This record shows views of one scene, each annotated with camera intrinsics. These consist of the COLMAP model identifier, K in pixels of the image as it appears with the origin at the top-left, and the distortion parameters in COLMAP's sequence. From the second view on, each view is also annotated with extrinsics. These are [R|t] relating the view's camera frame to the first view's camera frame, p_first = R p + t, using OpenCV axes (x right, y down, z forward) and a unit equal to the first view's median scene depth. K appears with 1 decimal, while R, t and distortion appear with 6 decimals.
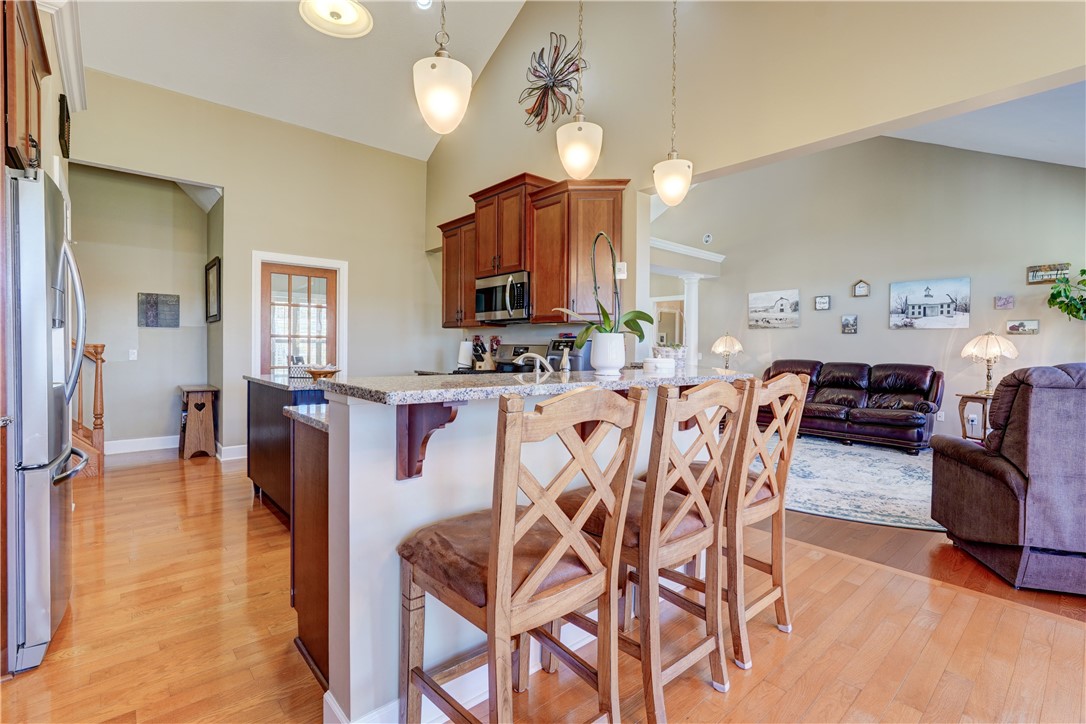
lens RADIAL K [[495.4, 0, 516.1], [0, 495.4, 352.5], [0, 0, 1]] dist [0.000930, 0.000379]
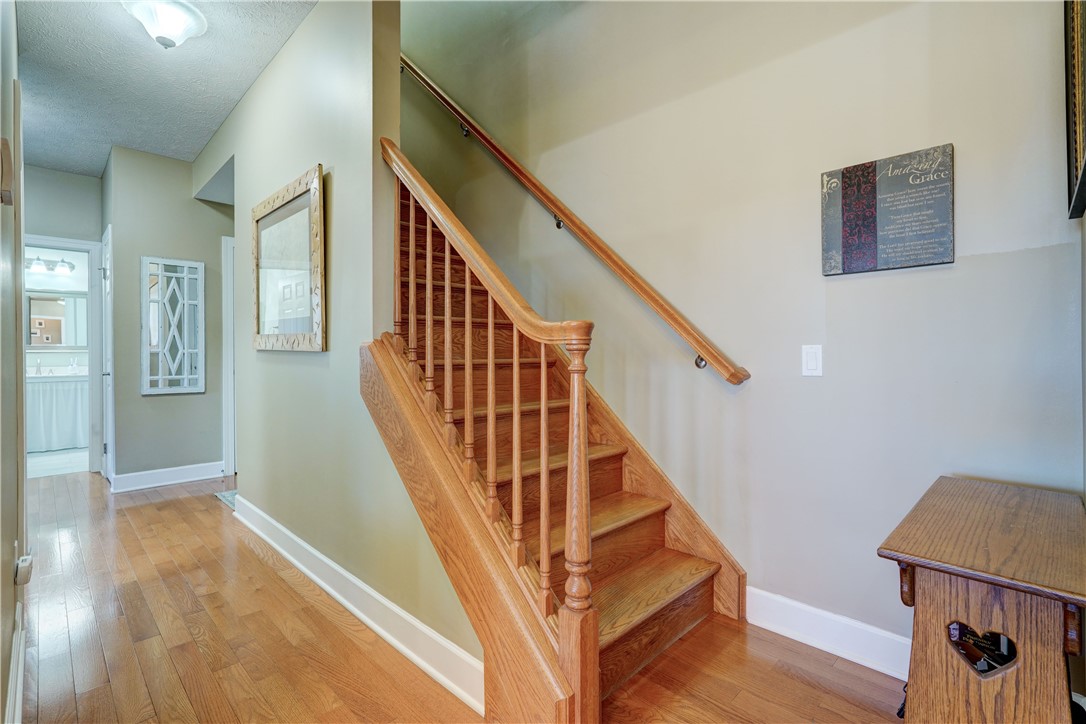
lens RADIAL K [[500.3, 0, 538.6], [0, 500.3, 344.5], [0, 0, 1]] dist [-0.002091, -0.000283]
pose [[0.098544, -0.014861, -0.995022, -0.475252], [-0.011097, 0.999810, -0.016031, 0.001271], [0.995071, 0.012621, 0.098360, 0.825674]]
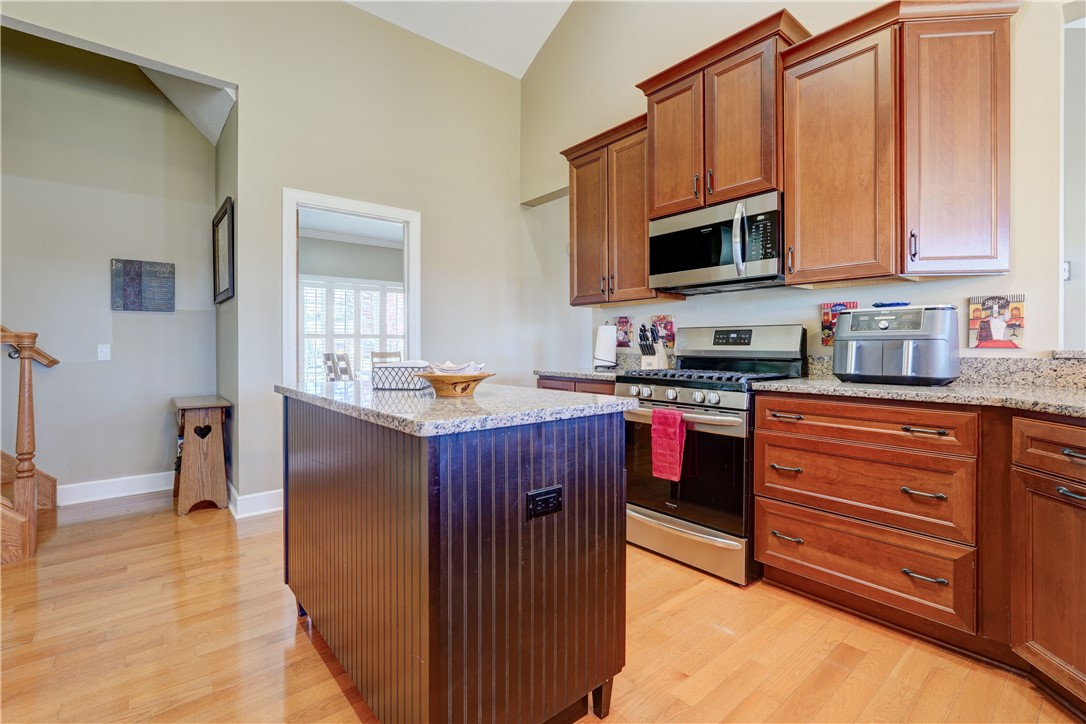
lens RADIAL K [[500.3, 0, 538.6], [0, 500.3, 344.5], [0, 0, 1]] dist [-0.002091, -0.000283]
pose [[0.999927, -0.012046, 0.000261, -0.201898], [0.012048, 0.999850, -0.012434, 0.010031], [-0.000111, 0.012436, 0.999923, 0.350878]]
